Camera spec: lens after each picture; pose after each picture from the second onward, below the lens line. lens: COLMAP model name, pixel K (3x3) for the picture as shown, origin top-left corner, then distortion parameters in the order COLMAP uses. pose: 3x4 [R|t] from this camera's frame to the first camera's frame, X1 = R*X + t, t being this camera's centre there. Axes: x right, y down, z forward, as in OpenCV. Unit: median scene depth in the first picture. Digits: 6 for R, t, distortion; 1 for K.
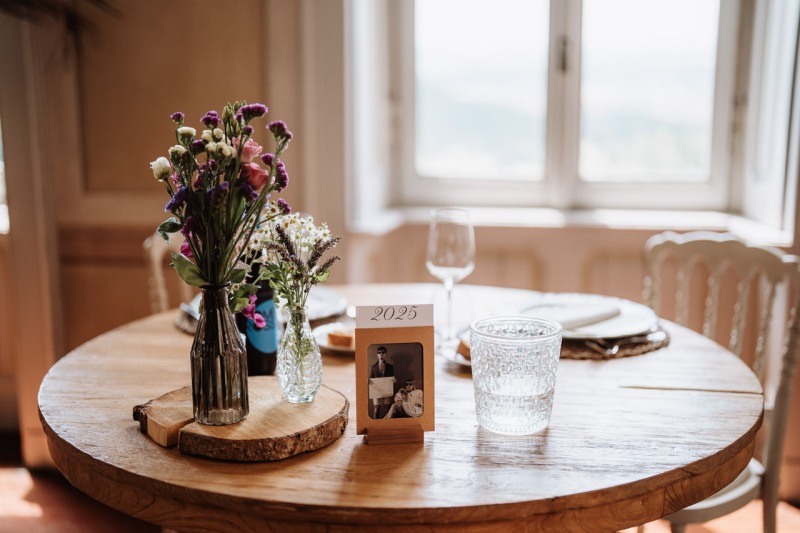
lens RADIAL K [[1144.8, 0, 404.2], [0, 1144.8, 271.9], [0, 0, 1]] dist [-0.159199, 1.136392]
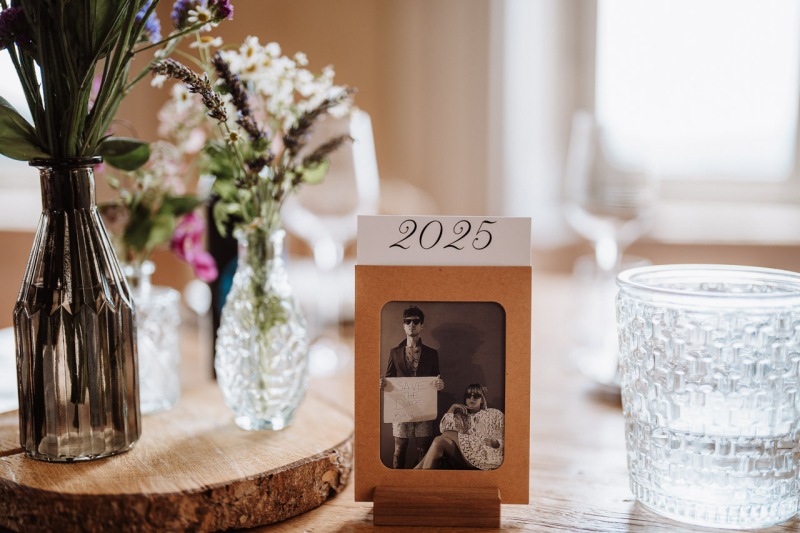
lens RADIAL K [[1144.8, 0, 404.2], [0, 1144.8, 271.9], [0, 0, 1]] dist [-0.159199, 1.136392]
pose [[0.979789, 0.024165, -0.198571, 0.066154], [-0.038901, 0.996743, -0.070644, 0.082776], [0.196217, 0.076941, 0.977537, 0.551236]]
